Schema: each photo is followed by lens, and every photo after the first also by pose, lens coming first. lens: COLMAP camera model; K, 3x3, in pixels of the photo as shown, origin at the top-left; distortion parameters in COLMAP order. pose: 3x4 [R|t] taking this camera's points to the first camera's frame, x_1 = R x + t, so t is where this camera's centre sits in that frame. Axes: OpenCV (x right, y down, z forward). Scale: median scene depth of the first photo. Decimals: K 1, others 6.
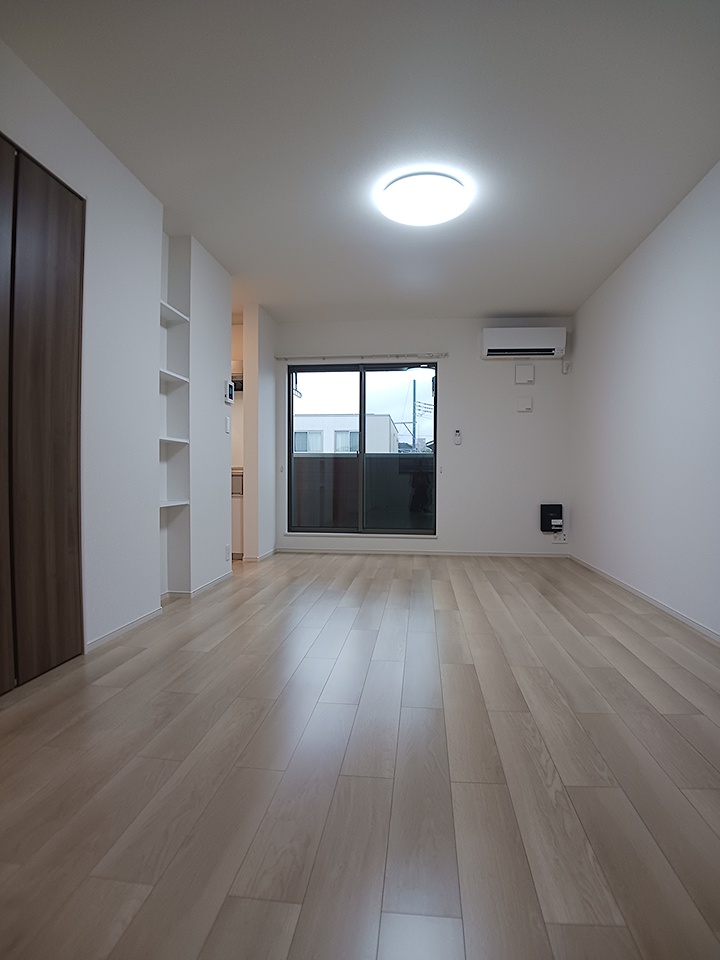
lens RADIAL K [[532.4, 0, 360.0], [0, 532.4, 480.0], [0, 0, 1]] dist [-0.001360, 0.000008]
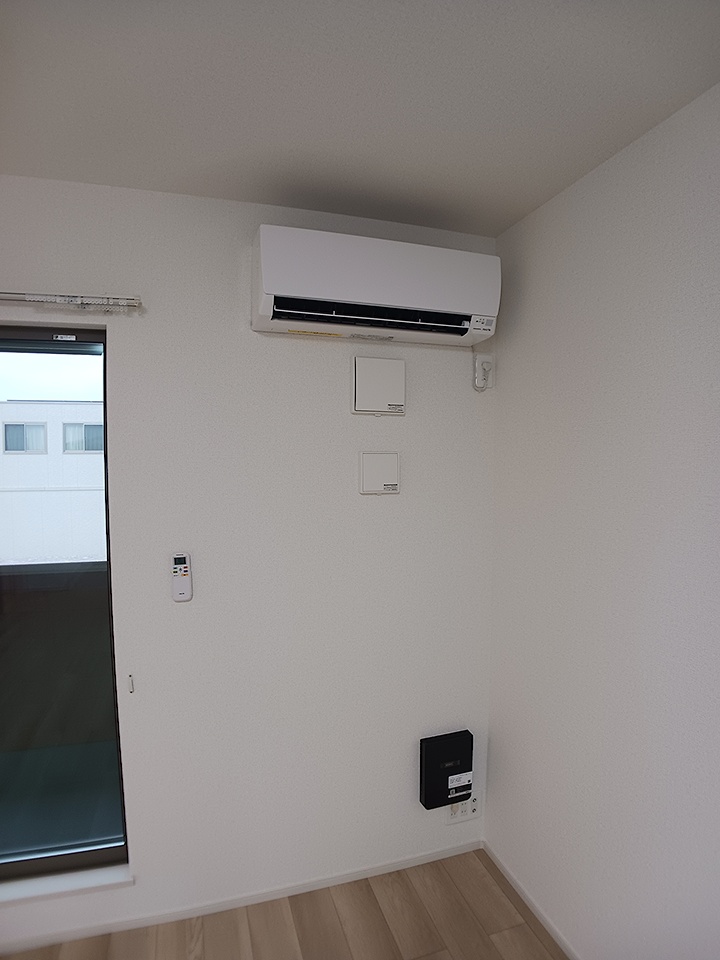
lens RADIAL K [[532.4, 0, 360.0], [0, 532.4, 480.0], [0, 0, 1]] dist [-0.001360, 0.000008]
pose [[0.910667, -0.026441, 0.412293, 0.154458], [0.017363, 0.999518, 0.025751, -0.146213], [-0.412775, -0.016293, 0.910687, 0.689655]]
